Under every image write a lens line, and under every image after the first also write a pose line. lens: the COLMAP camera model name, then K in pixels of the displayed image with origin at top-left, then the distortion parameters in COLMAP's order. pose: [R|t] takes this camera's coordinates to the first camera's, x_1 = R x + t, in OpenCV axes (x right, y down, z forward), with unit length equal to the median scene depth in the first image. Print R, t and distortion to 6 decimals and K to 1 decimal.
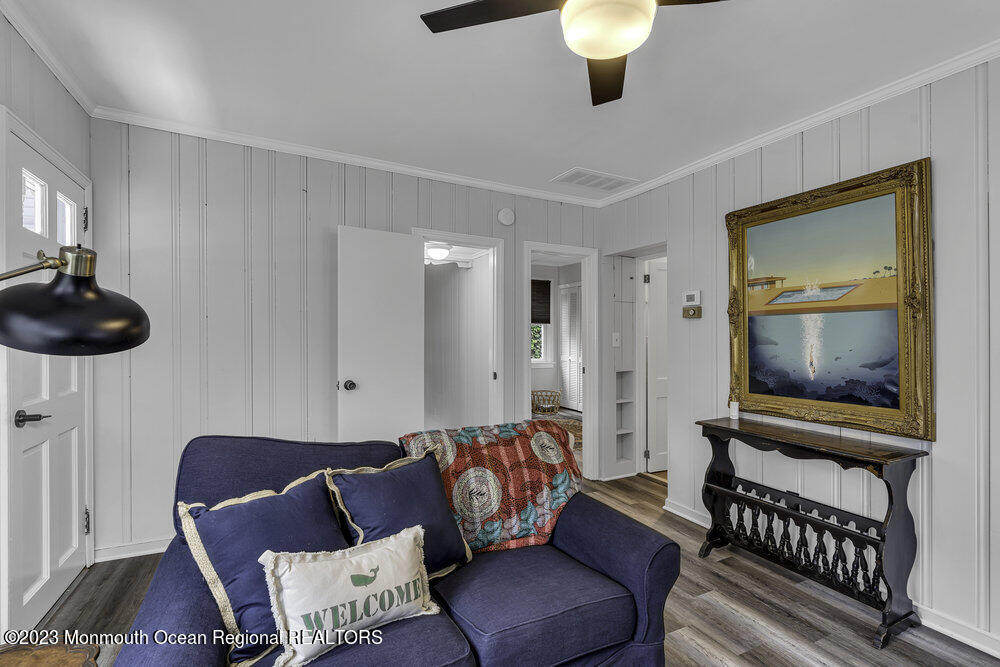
lens RADIAL K [[458.8, 0, 506.1], [0, 458.8, 332.6], [0, 0, 1]] dist [-0.004867, 0.001543]
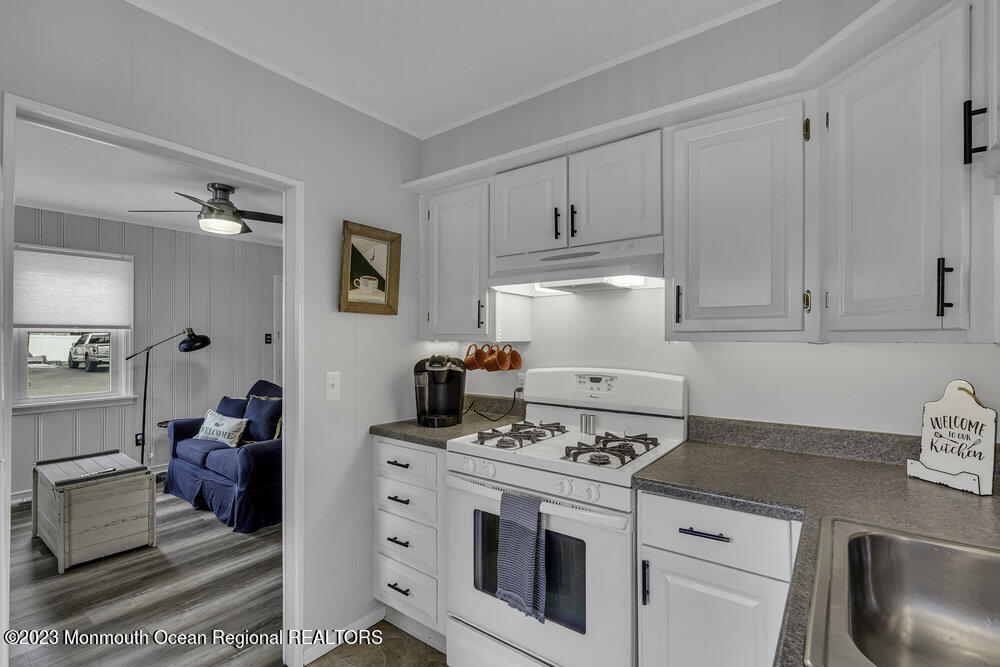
lens RADIAL K [[458.8, 0, 507.2], [0, 458.8, 336.3], [0, 0, 1]] dist [-0.004867, 0.001543]
pose [[0.430514, -0.005623, -0.902566, 2.312403], [0.008625, 0.999961, -0.002116, -0.031810], [0.902543, -0.006873, 0.430545, 0.984672]]
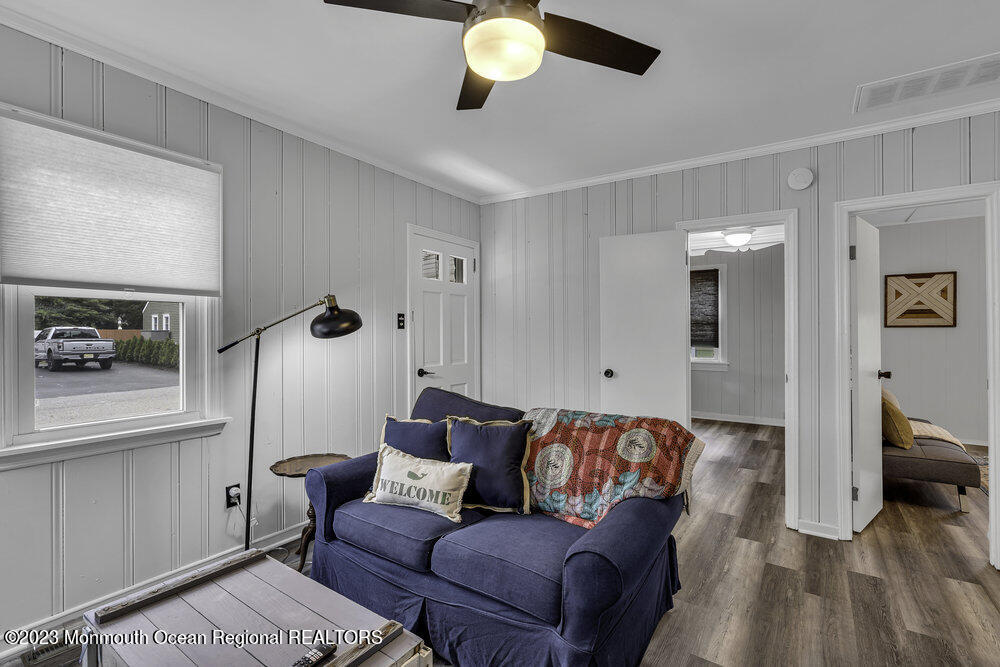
lens RADIAL K [[458.8, 0, 504.2], [0, 458.8, 333.7], [0, 0, 1]] dist [-0.004867, 0.001543]
pose [[0.478237, -0.005532, -0.878214, 0.881582], [0.007932, 0.999967, -0.001980, 0.022290], [0.878195, -0.006019, 0.478265, 0.339226]]
